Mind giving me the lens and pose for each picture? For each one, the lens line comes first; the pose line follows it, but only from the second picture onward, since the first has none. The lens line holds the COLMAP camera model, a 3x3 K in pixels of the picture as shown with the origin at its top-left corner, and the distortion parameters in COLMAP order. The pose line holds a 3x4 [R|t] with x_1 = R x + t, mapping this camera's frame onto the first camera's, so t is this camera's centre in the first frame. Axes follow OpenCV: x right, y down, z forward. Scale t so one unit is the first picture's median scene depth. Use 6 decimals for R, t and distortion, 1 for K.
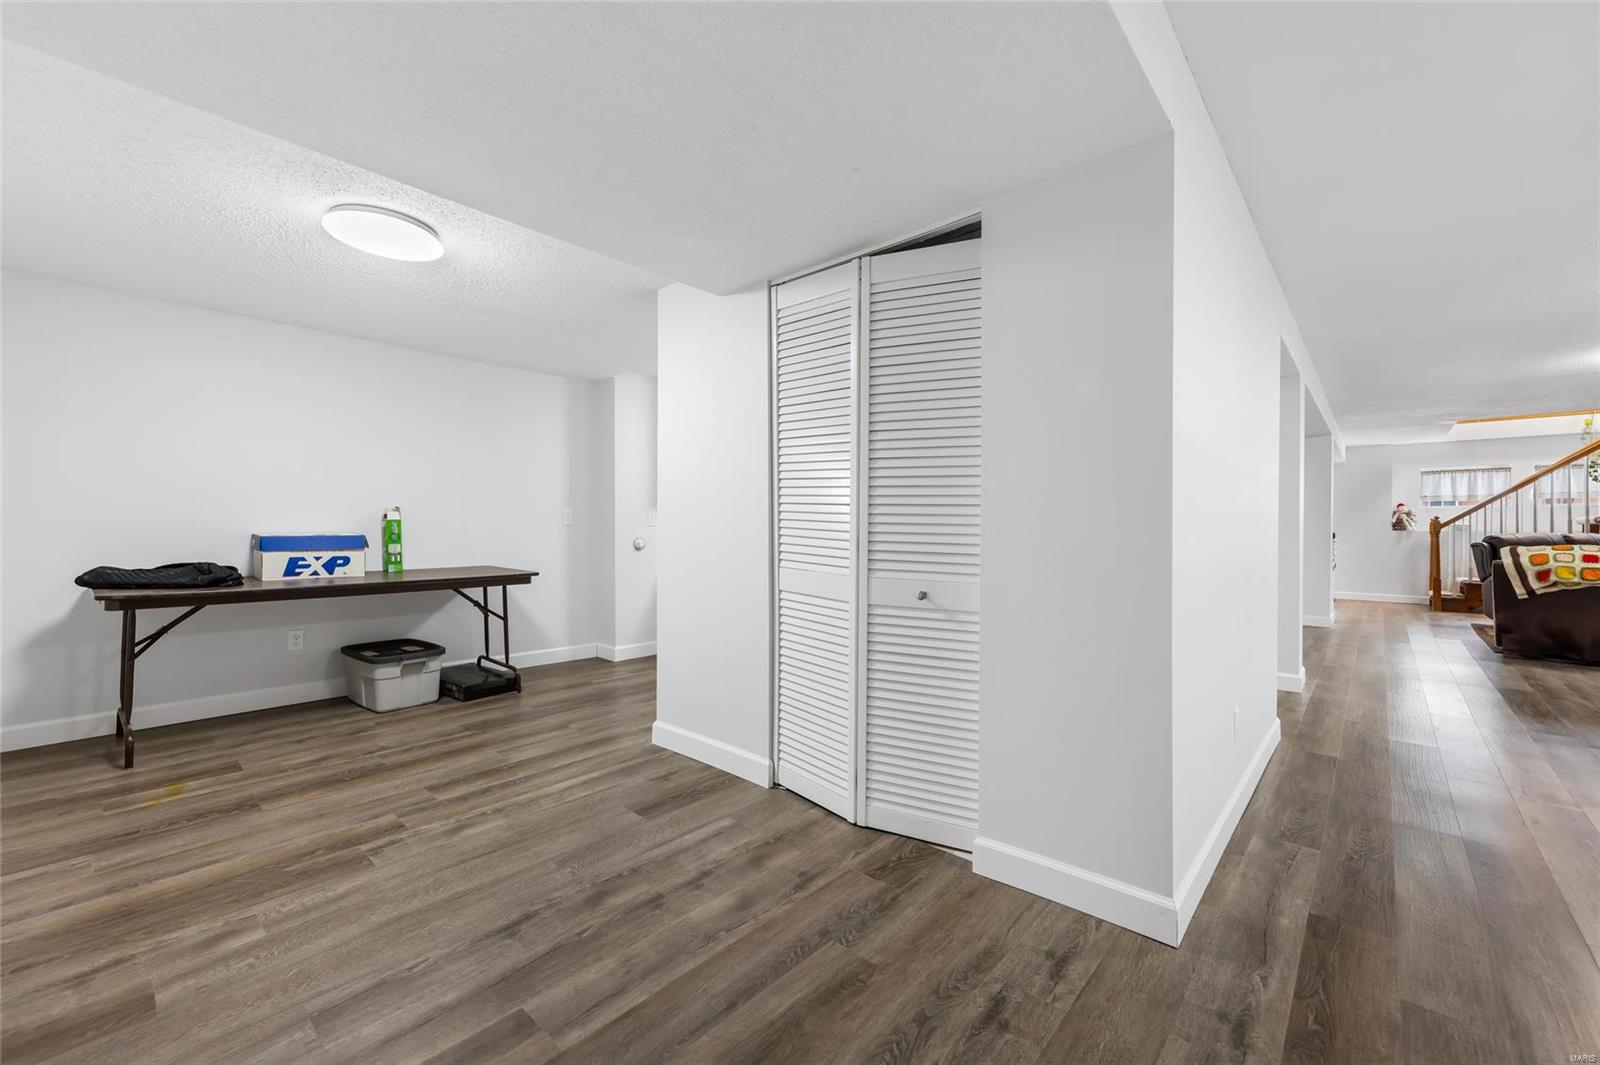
lens RADIAL K [[645.5, 0, 816.6], [0, 645.5, 532.2], [0, 0, 1]] dist [0.006416, 0.000810]
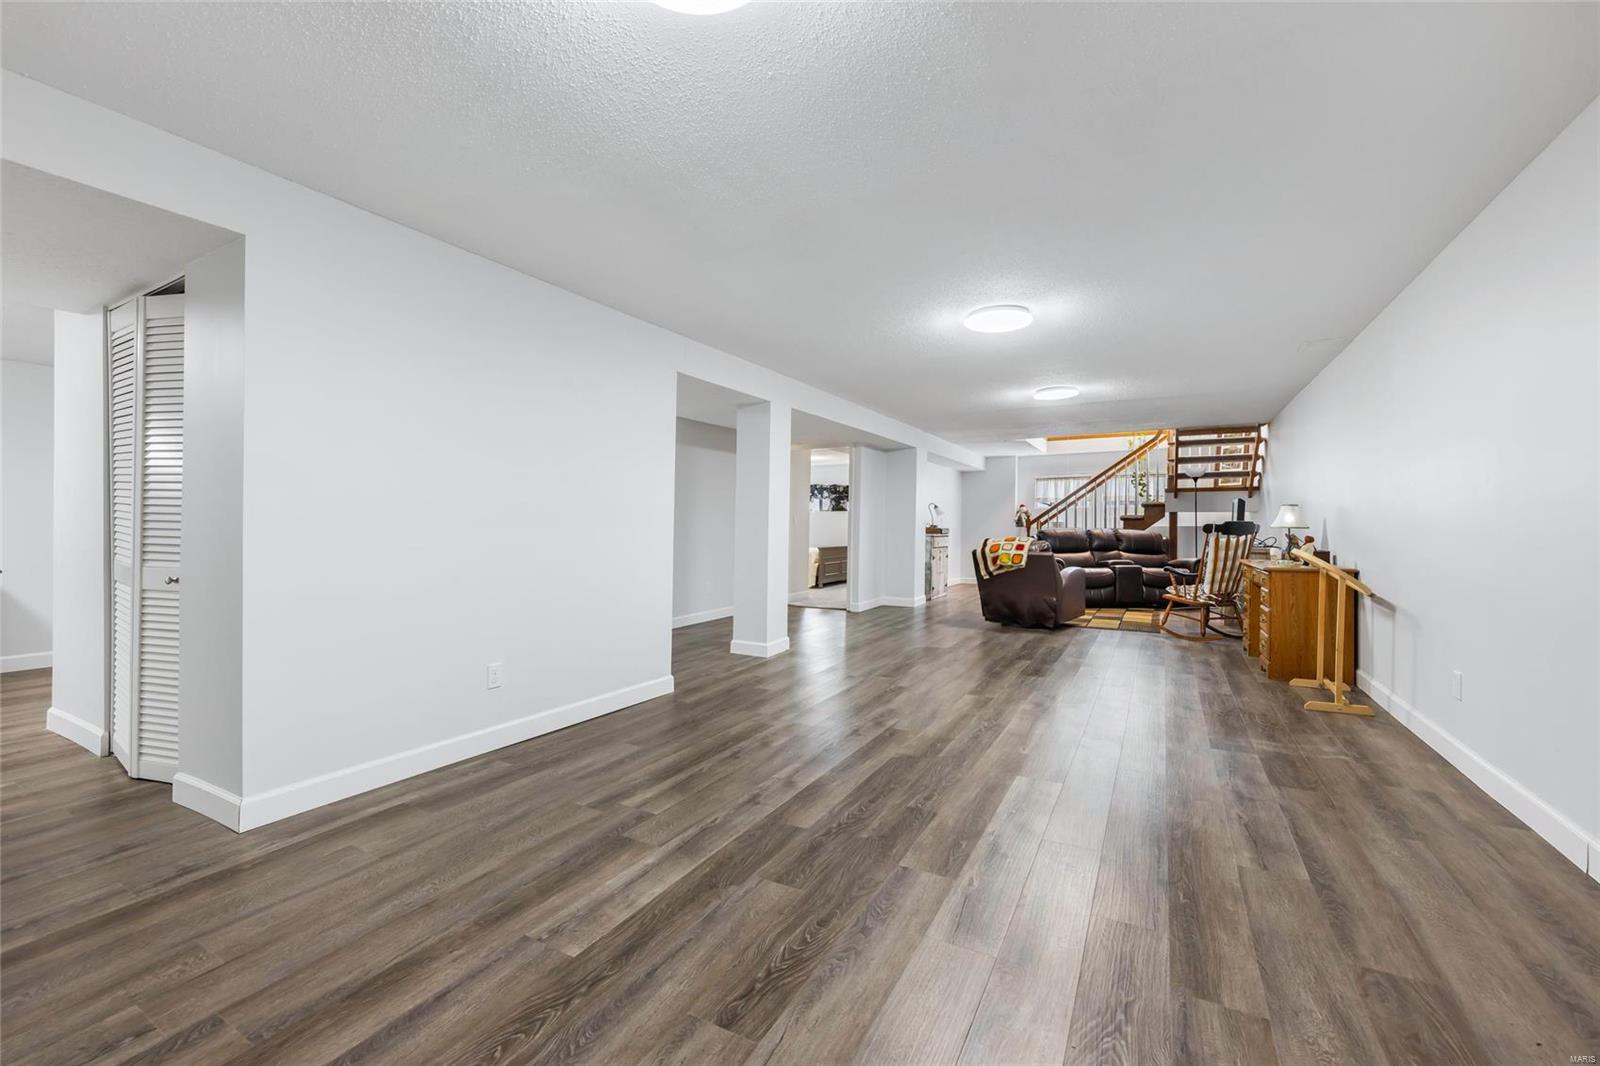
lens RADIAL K [[645.5, 0, 792.7], [0, 645.5, 527.7], [0, 0, 1]] dist [0.006416, 0.000810]
pose [[0.980016, -0.003648, 0.198884, 0.460235], [0.004514, 0.999982, -0.003900, 0.004028], [-0.198866, 0.004720, 0.980015, -0.183982]]
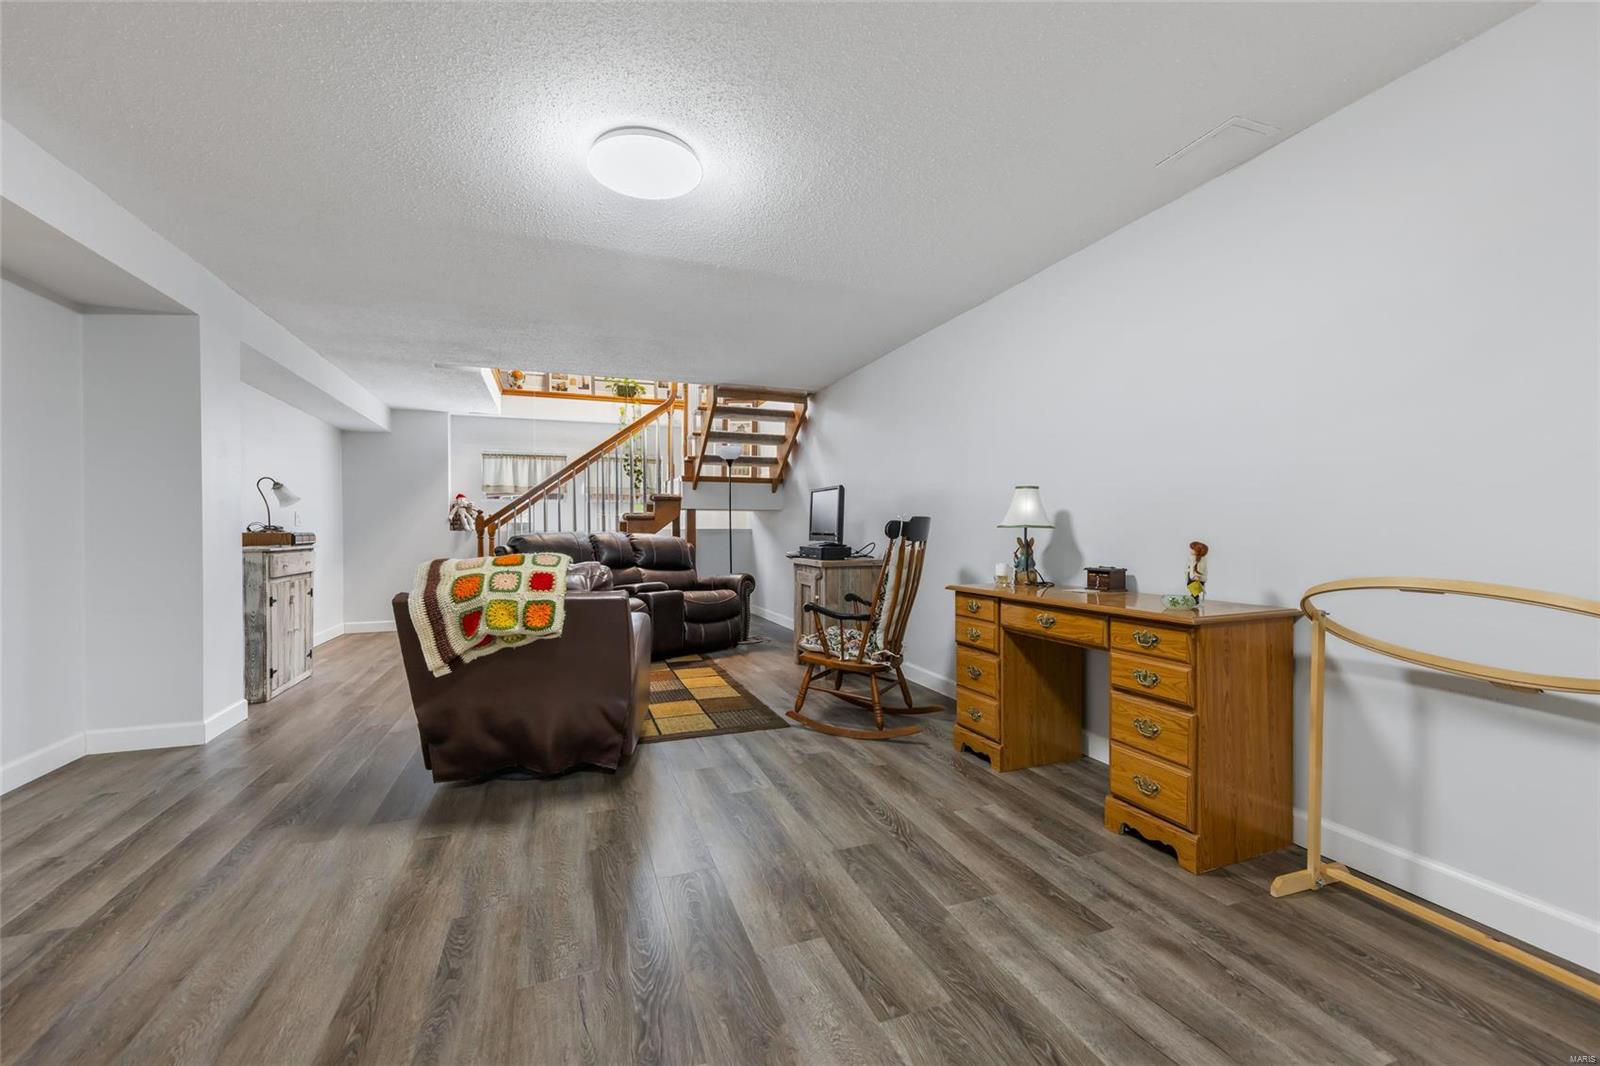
lens RADIAL K [[645.5, 0, 799.5], [0, 645.5, 552.5], [0, 0, 1]] dist [0.006416, 0.000810]
pose [[0.476822, -0.032334, 0.878405, 0.825575], [0.008597, 0.999447, 0.032122, 0.004588], [-0.878958, -0.007765, 0.476836, 0.579456]]
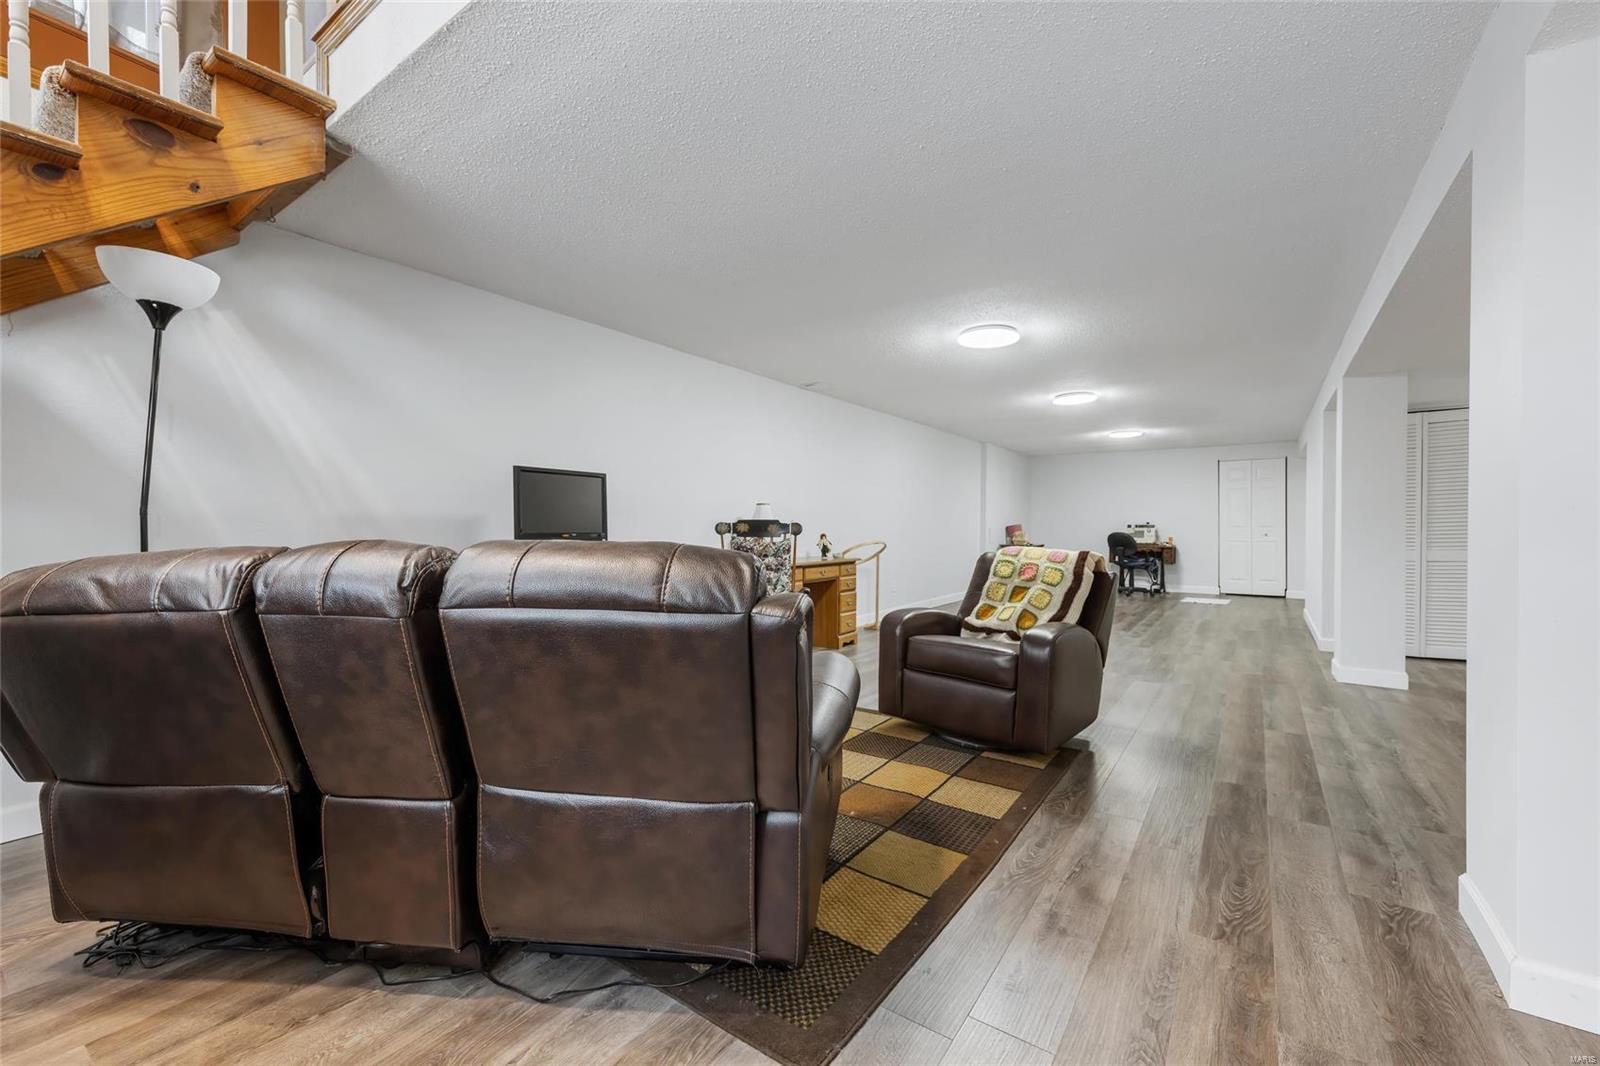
lens RADIAL K [[645.5, 0, 798.9], [0, 645.5, 532.3], [0, 0, 1]] dist [0.006416, 0.000810]
pose [[-0.995208, -0.004291, -0.097688, 1.427501], [-0.006074, 0.999820, 0.017960, -0.007551], [0.097593, 0.018467, -0.995055, 1.586700]]
